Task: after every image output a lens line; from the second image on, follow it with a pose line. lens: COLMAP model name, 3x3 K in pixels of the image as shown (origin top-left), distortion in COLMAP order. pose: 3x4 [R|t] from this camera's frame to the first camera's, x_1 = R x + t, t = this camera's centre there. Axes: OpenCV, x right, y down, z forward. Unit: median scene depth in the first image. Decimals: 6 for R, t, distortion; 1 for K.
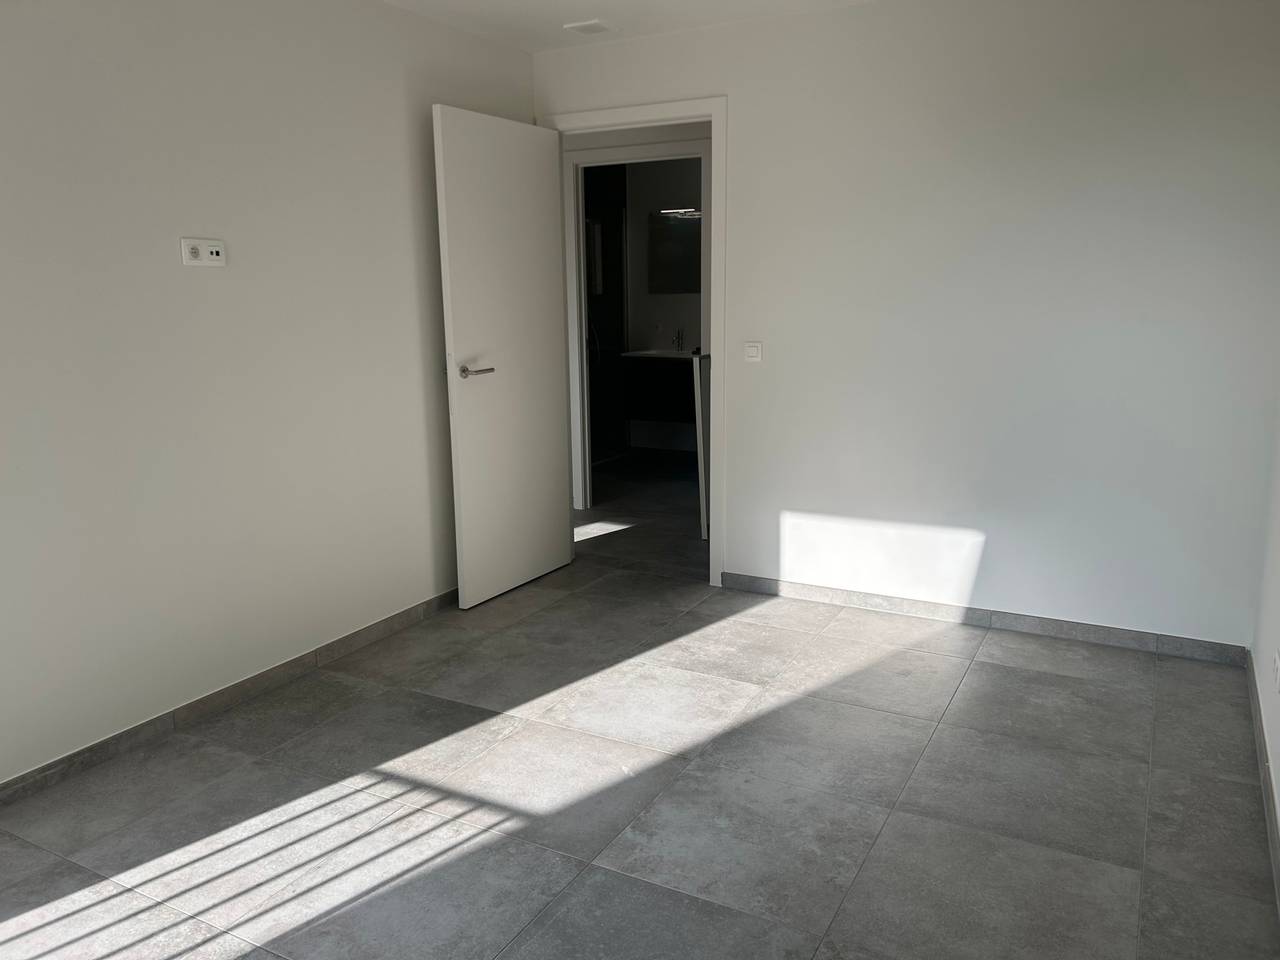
lens RADIAL K [[959.4, 0, 636.7], [0, 959.4, 480.3], [0, 0, 1]] dist [0.059802, -0.063806]
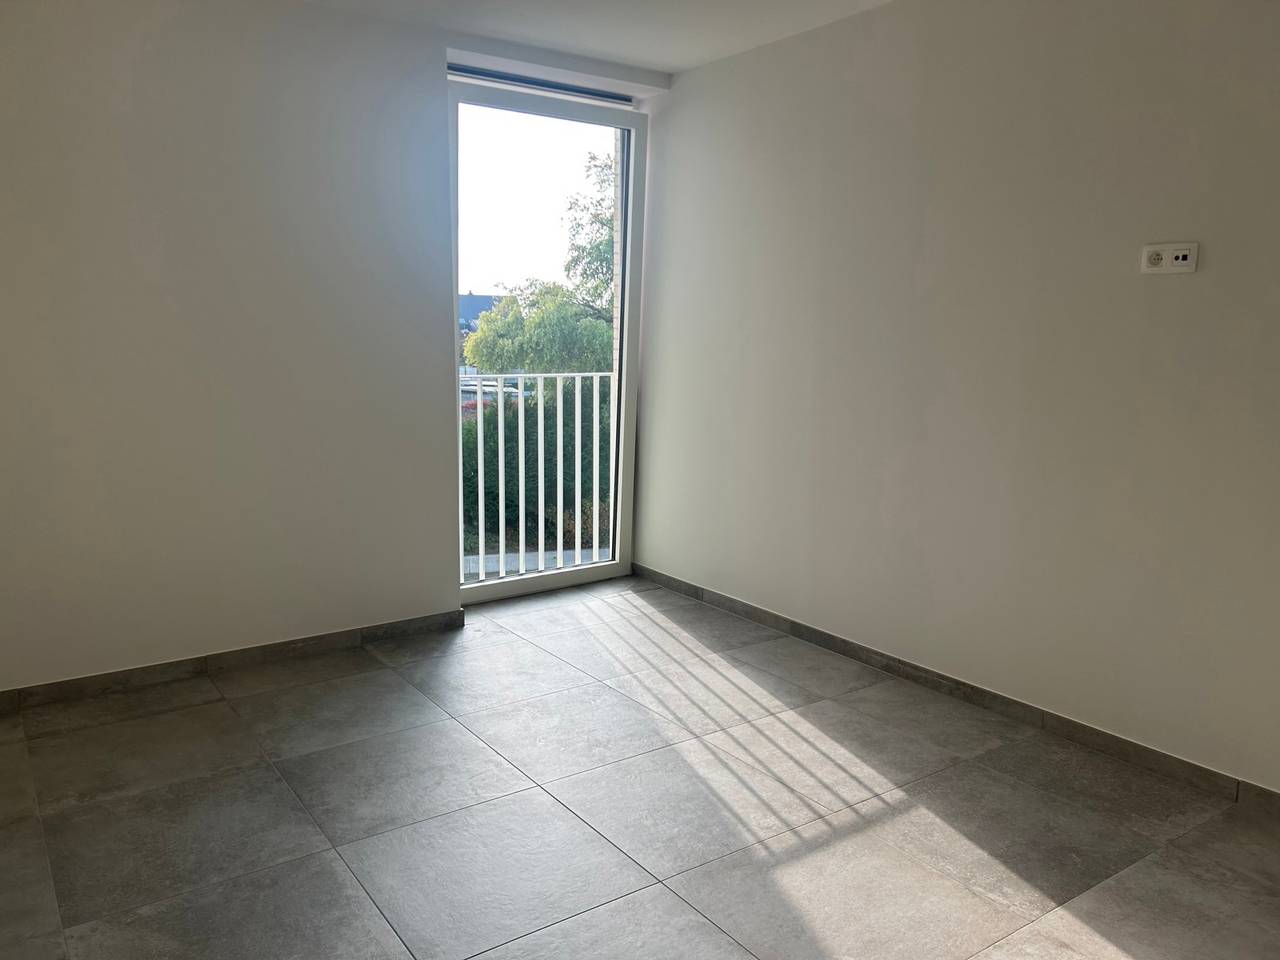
lens RADIAL K [[988.0, 0, 644.9], [0, 988.0, 484.3], [0, 0, 1]] dist [0.014128, 0.000691]
pose [[-0.432289, 0.152570, -0.888734, 0.618335], [-0.188364, 0.948561, 0.254462, -0.181744], [0.881842, 0.277407, -0.381314, 0.997564]]
